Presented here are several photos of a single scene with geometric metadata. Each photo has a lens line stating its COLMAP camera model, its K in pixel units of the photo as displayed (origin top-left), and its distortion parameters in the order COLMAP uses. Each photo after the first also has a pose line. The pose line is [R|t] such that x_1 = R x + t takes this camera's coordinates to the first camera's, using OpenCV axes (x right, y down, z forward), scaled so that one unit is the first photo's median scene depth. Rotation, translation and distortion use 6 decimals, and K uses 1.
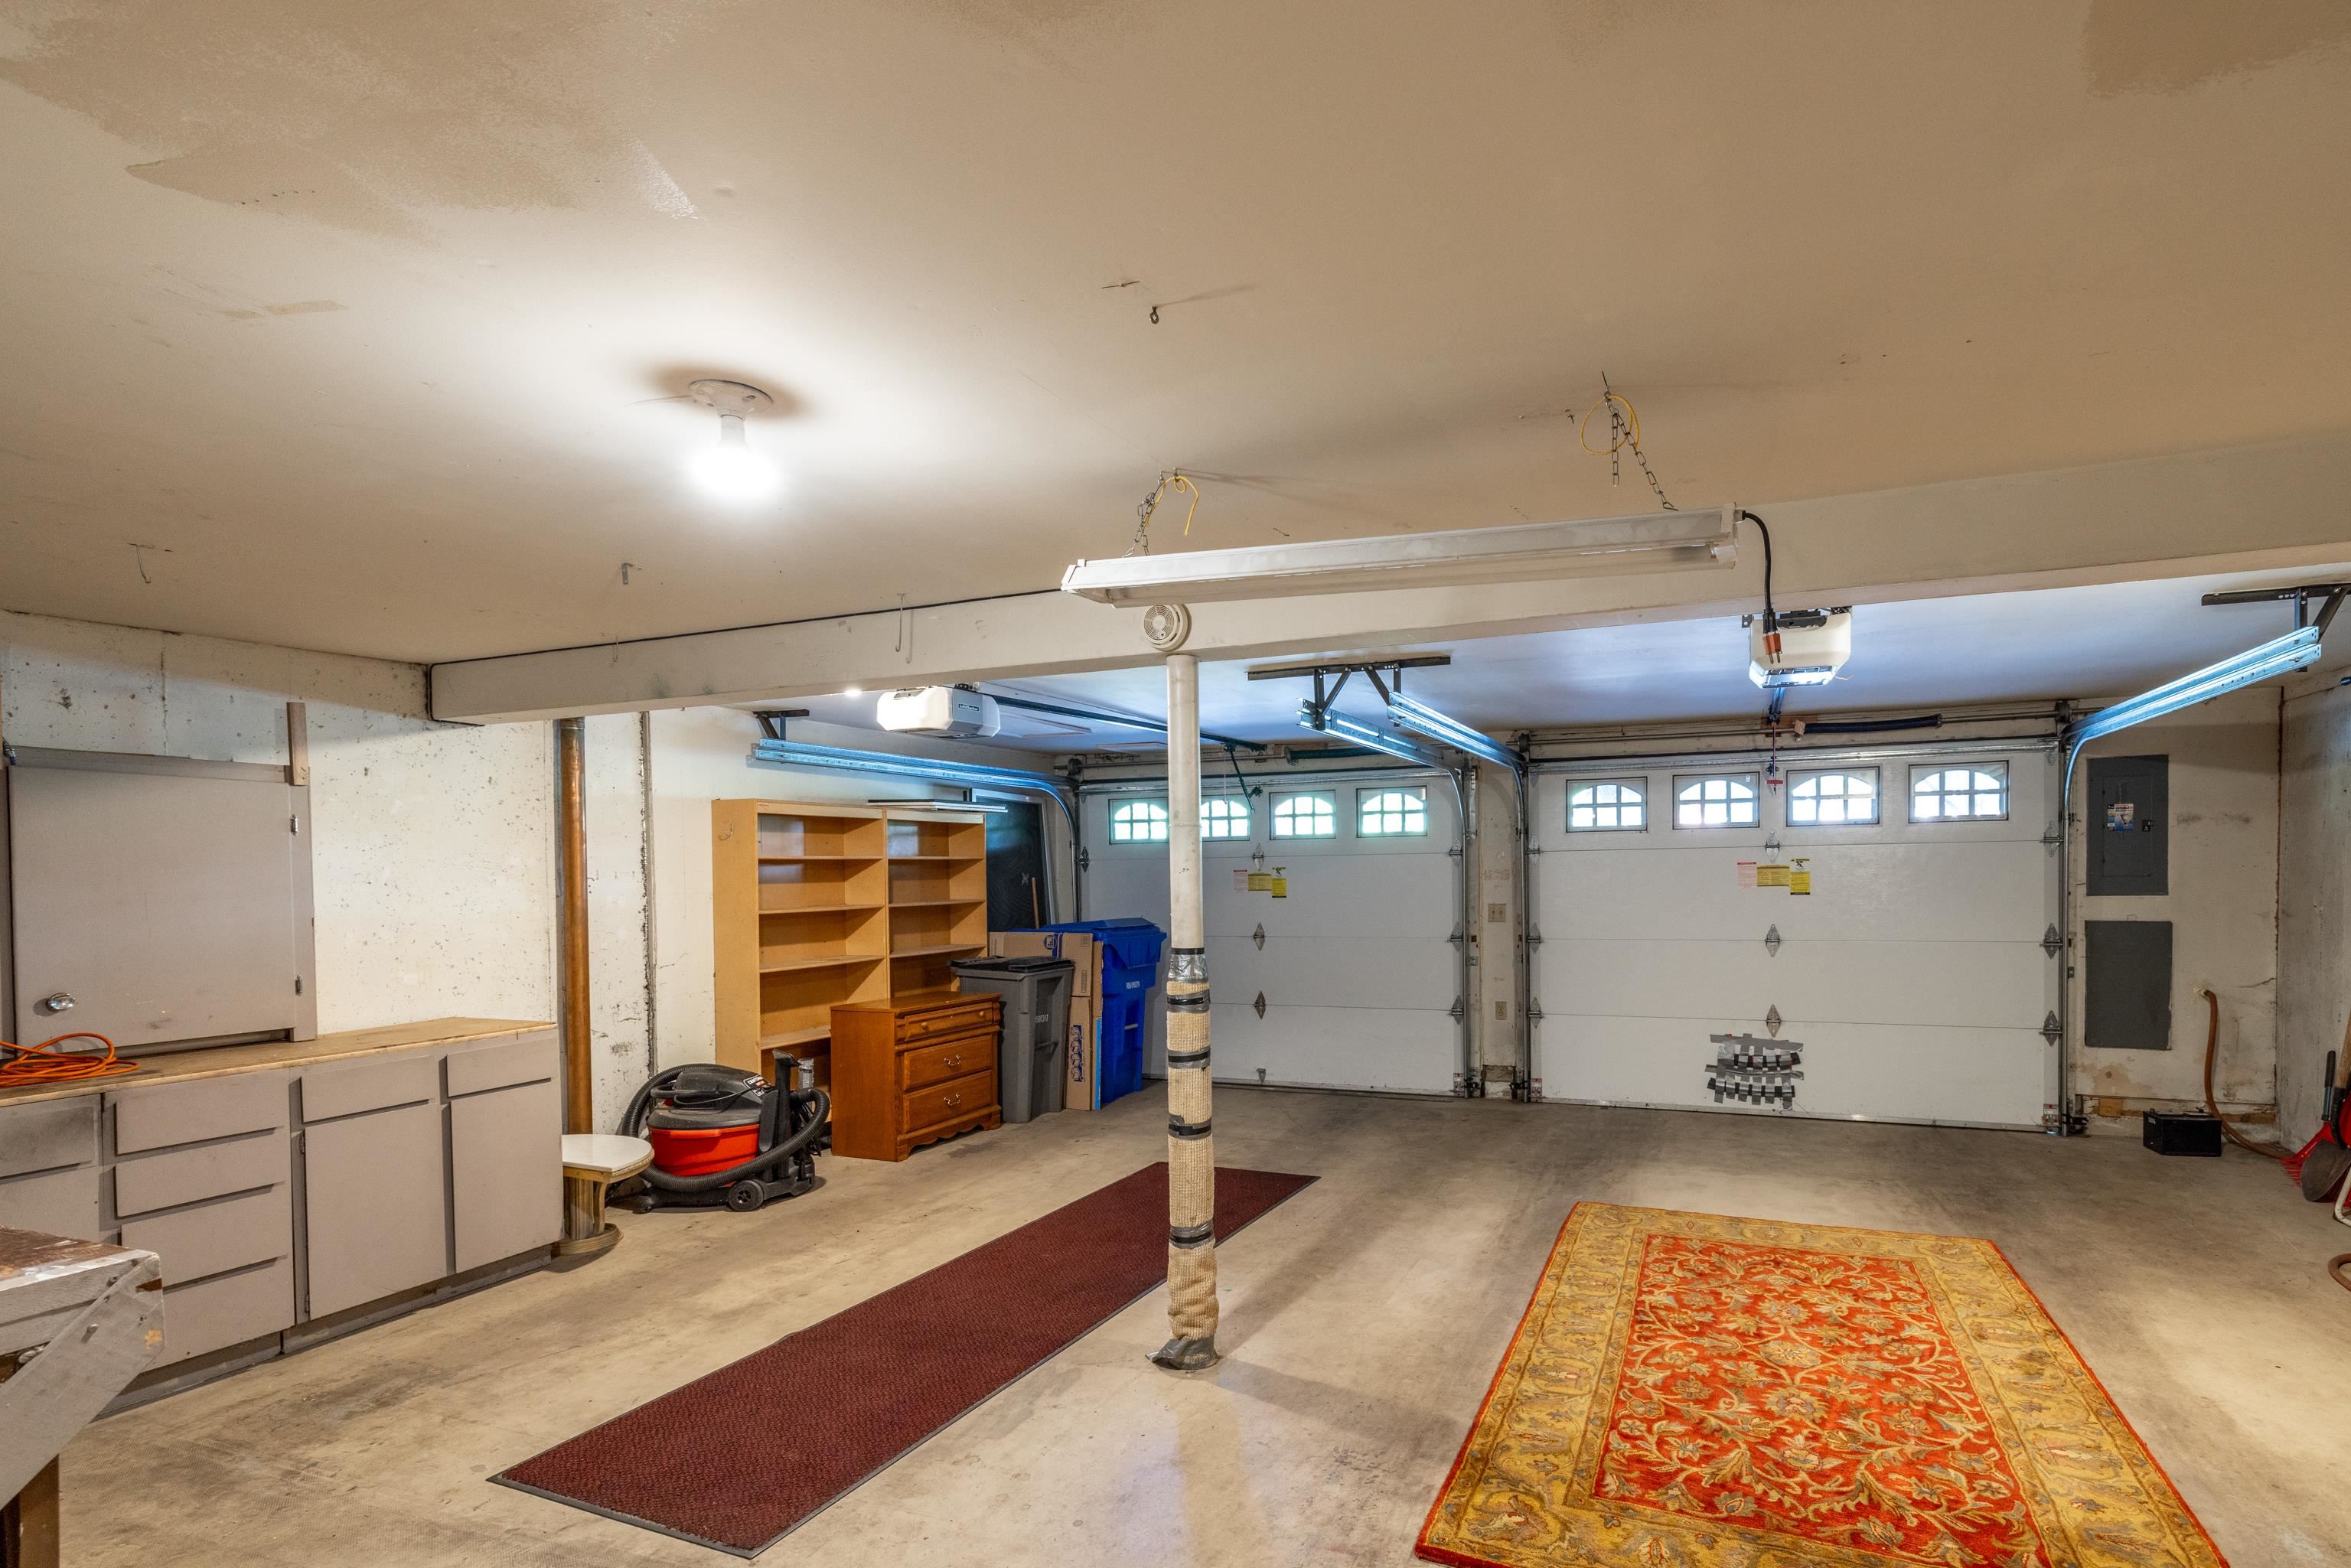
lens RADIAL K [[988.8, 0, 1178.6], [0, 988.8, 889.5], [0, 0, 1]] dist [-0.000263, -0.000023]
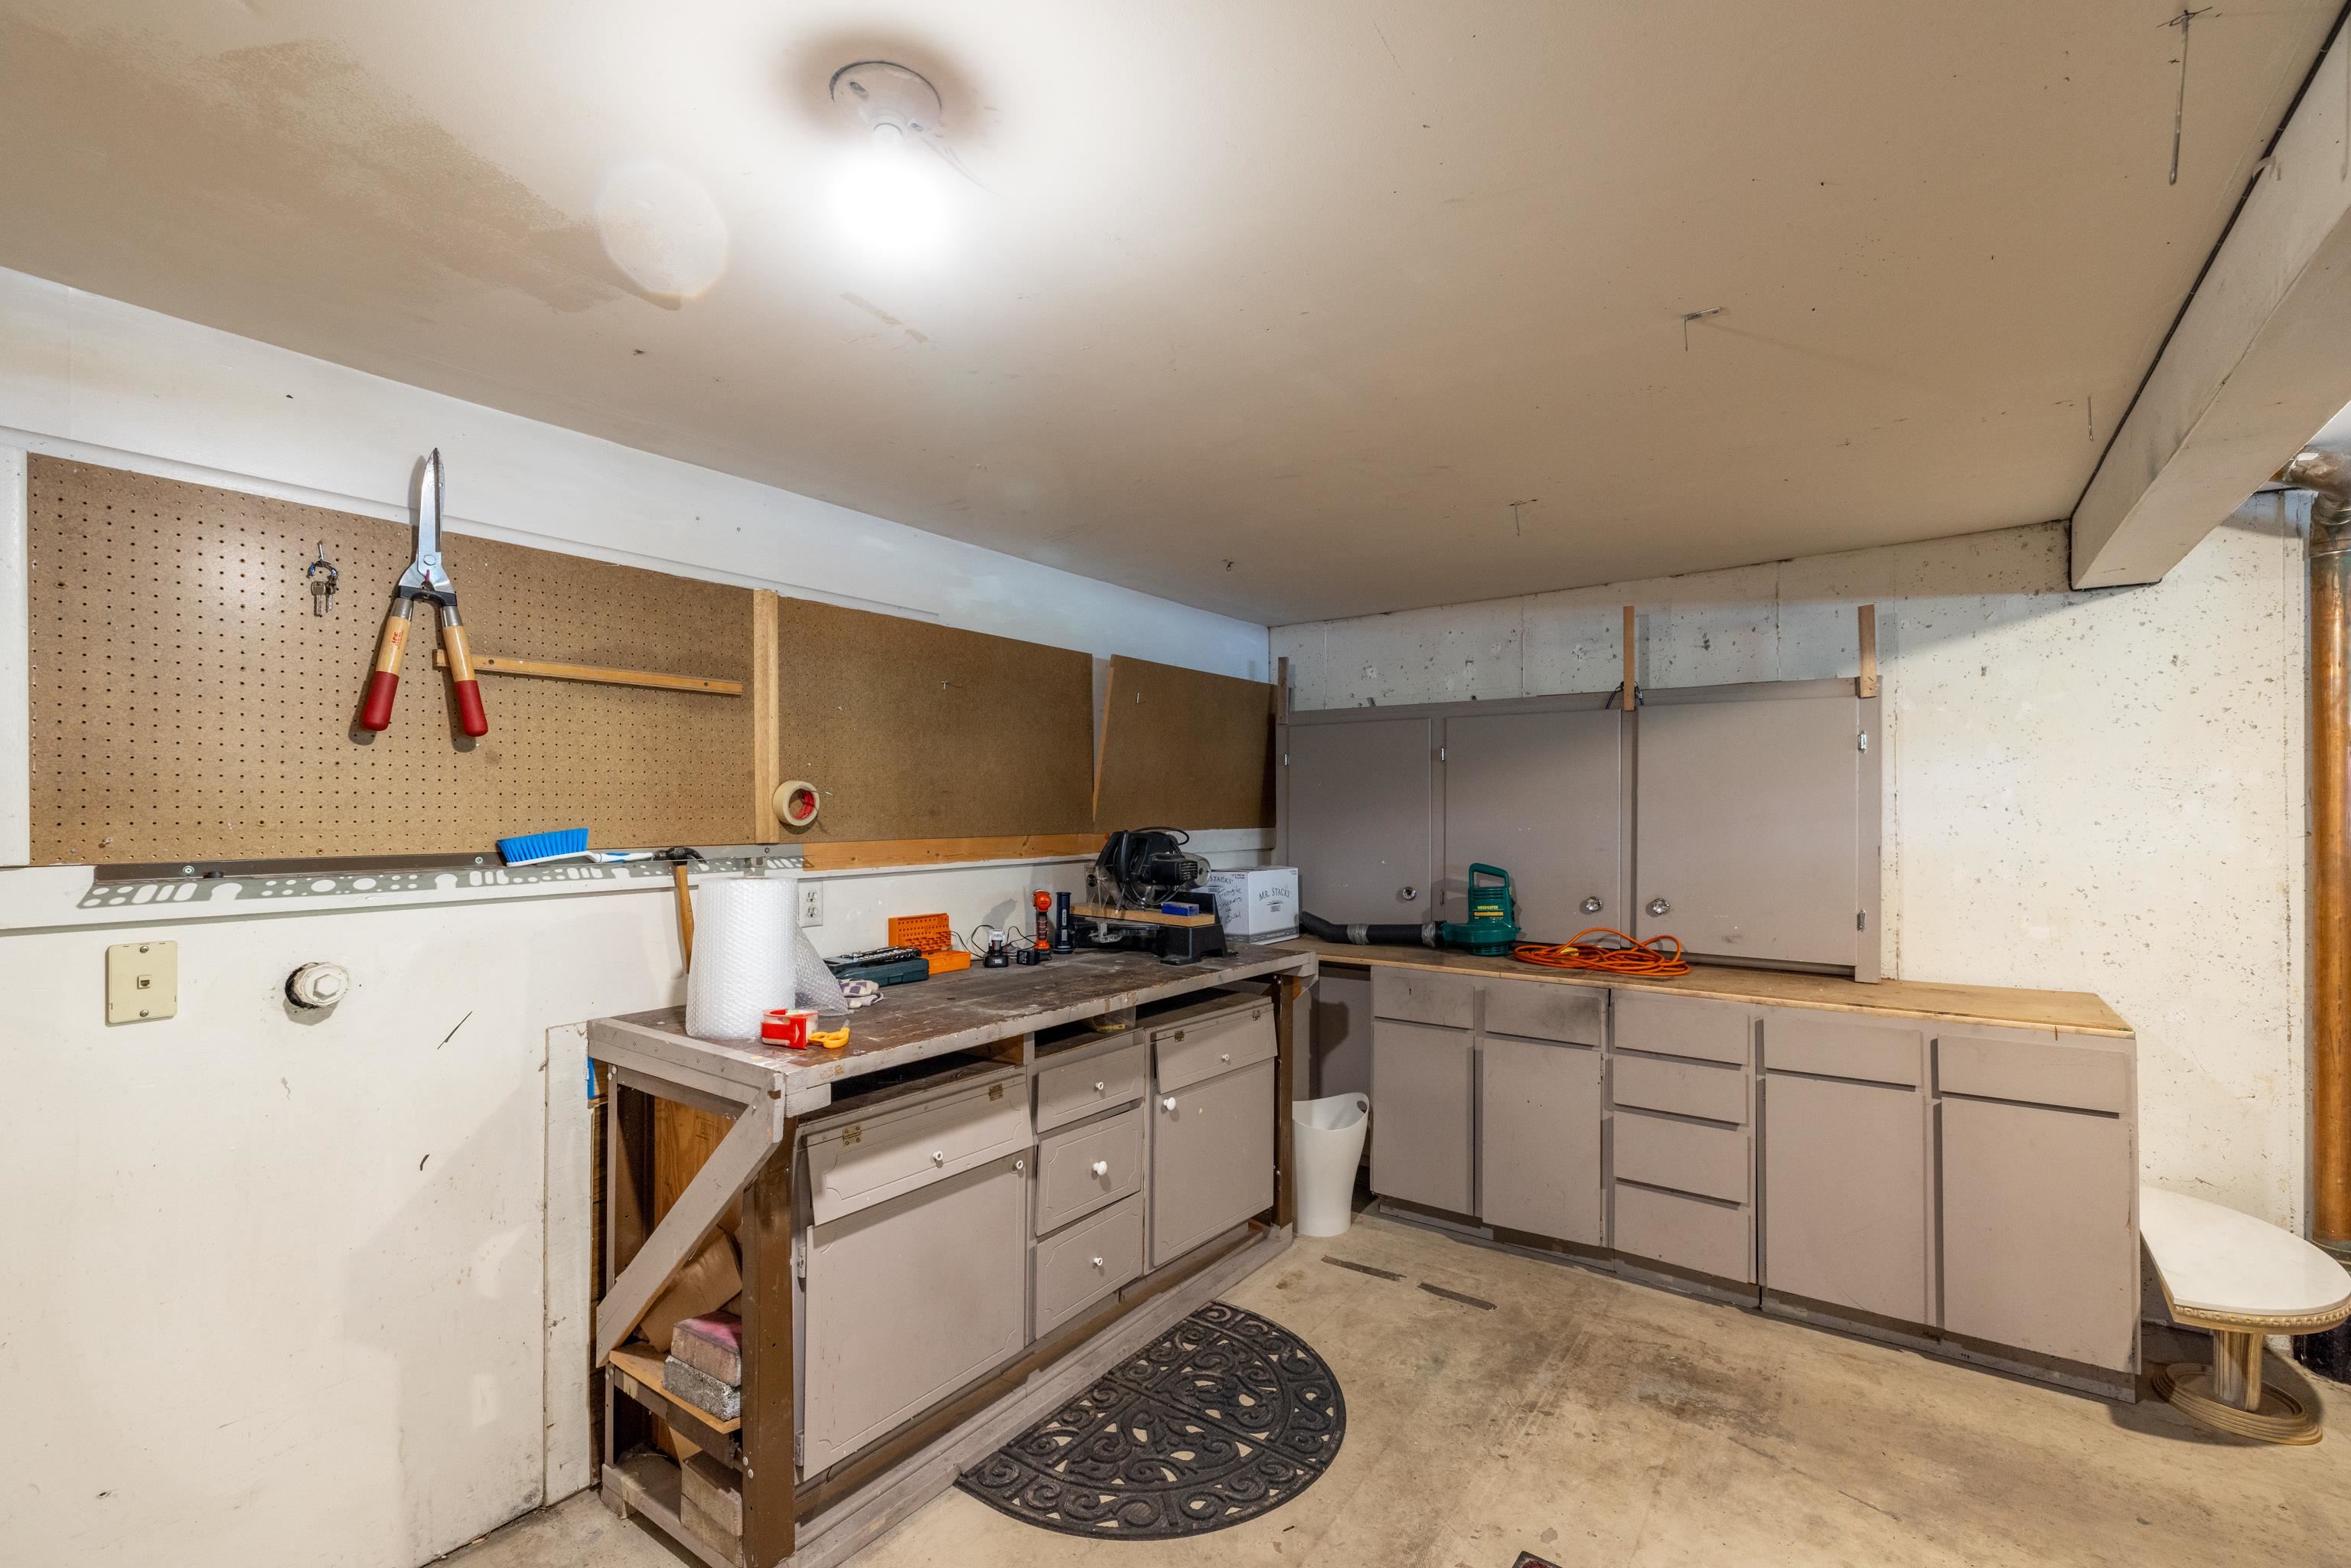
lens RADIAL K [[1006.9, 0, 1181.9], [0, 1006.9, 794.9], [0, 0, 1]] dist [-0.001724, -0.000323]
pose [[-0.103828, -0.000459, -0.994595, 0.087483], [-0.017416, 0.999847, 0.001356, -0.007574], [0.994443, 0.017462, -0.103821, 0.503212]]
